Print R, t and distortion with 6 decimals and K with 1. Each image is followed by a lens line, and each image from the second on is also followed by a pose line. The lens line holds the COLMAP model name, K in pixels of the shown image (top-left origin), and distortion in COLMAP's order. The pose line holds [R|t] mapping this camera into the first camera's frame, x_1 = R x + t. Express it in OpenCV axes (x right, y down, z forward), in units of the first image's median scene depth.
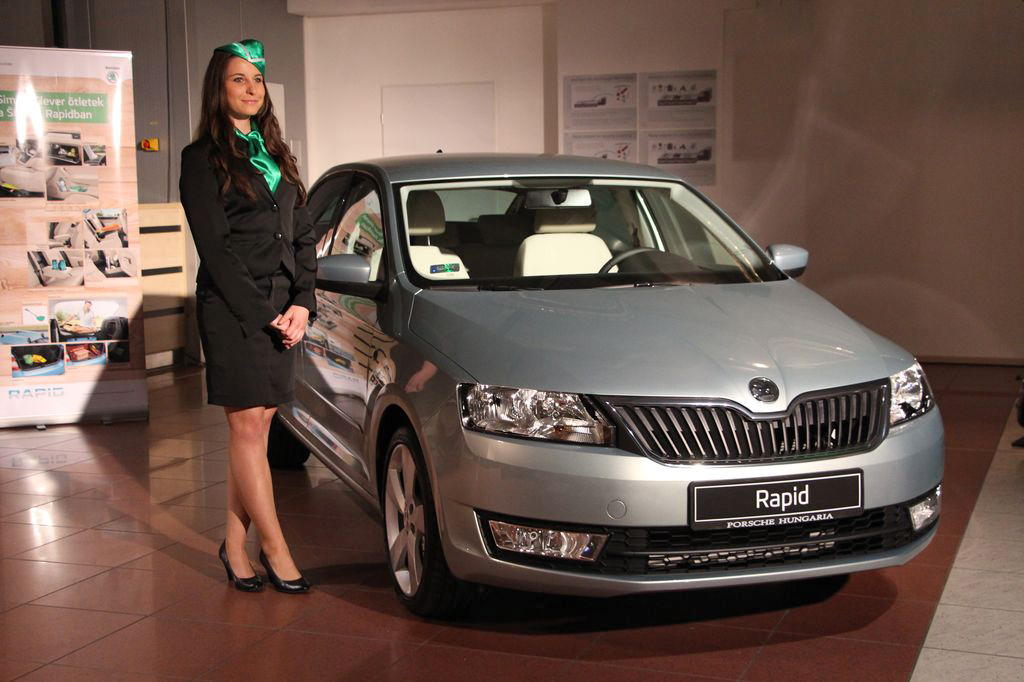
lens RADIAL K [[1475.3, 0, 512.0], [0, 1475.3, 341.0], [0, 0, 1]] dist [0.064501, 0.121705]
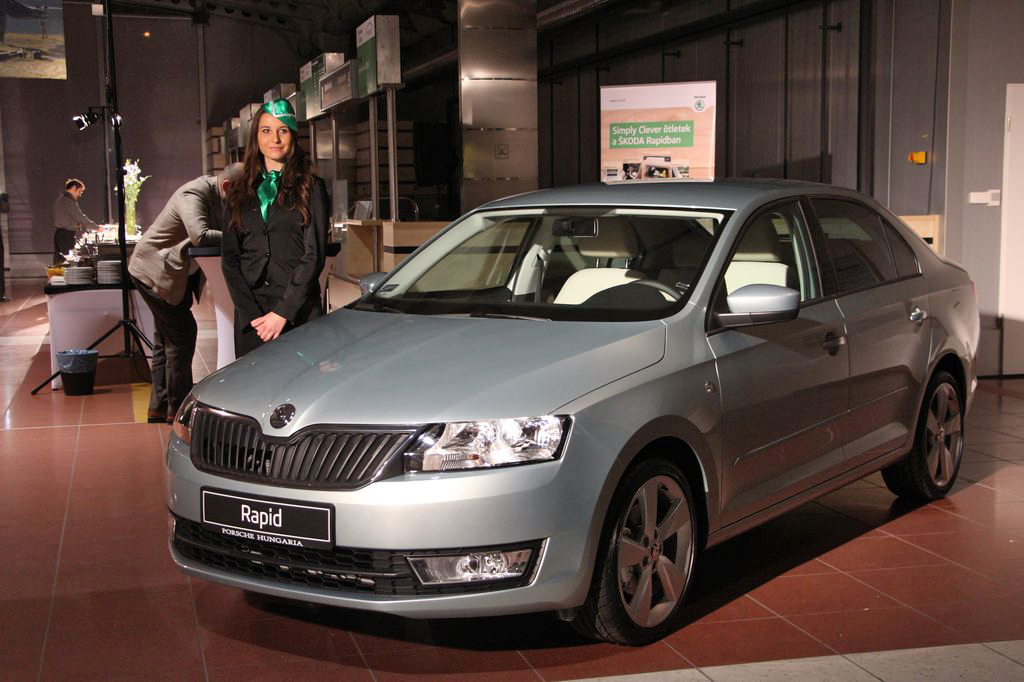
lens RADIAL K [[1459.1, 0, 512.0], [0, 1459.1, 341.0], [0, 0, 1]] dist [0.049282, 0.072657]
pose [[0.594042, 0.084570, -0.799976, 1.057504], [-0.081085, 0.995689, 0.045048, -0.078154], [0.800337, 0.038106, 0.598338, 0.472027]]
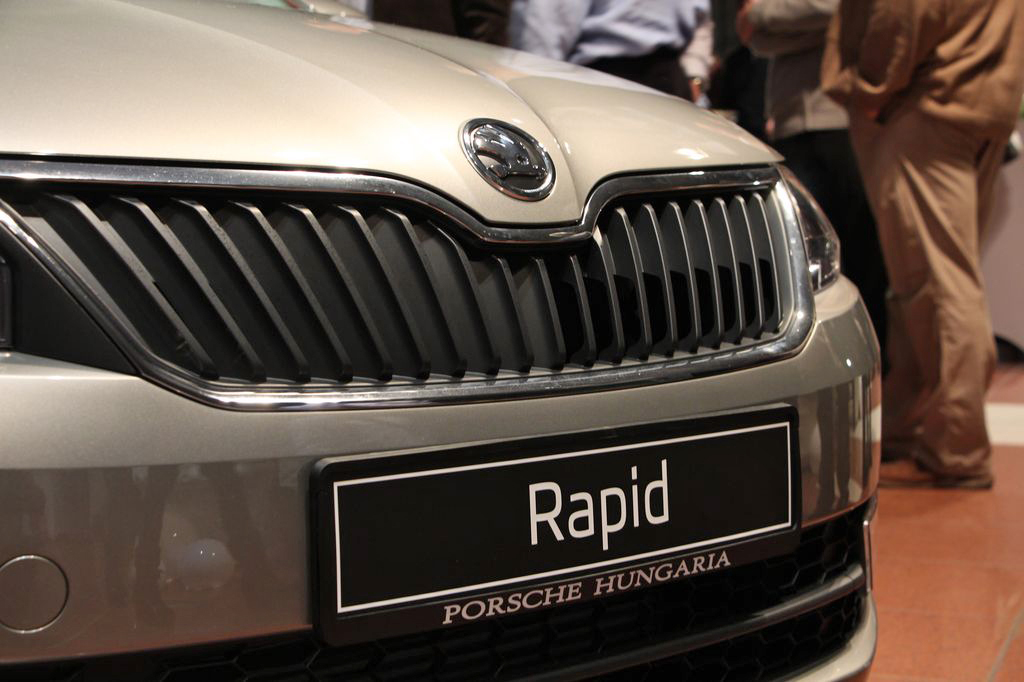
lens RADIAL K [[1924.8, 0, 512.0], [0, 1924.8, 341.0], [0, 0, 1]] dist [0.396081, -0.083916]
pose [[0.919079, -0.032436, 0.392737, 0.014937], [0.050673, 0.998061, -0.036155, 0.080556], [-0.390802, 0.053130, 0.918940, 0.608292]]
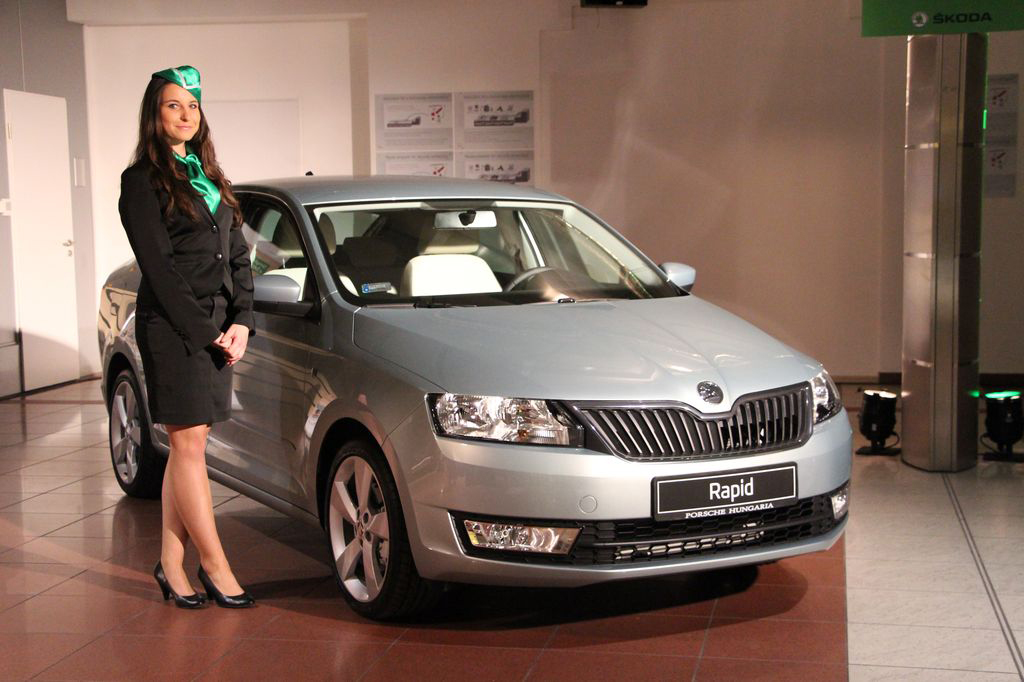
lens RADIAL K [[1606.1, 0, 512.0], [0, 1606.1, 341.0], [0, 0, 1]] dist [0.117160, -0.005439]
pose [[0.984857, -0.015708, 0.172657, -0.171696], [0.019493, 0.999605, -0.020246, 0.015341], [-0.172271, 0.023305, 0.984774, -0.145710]]
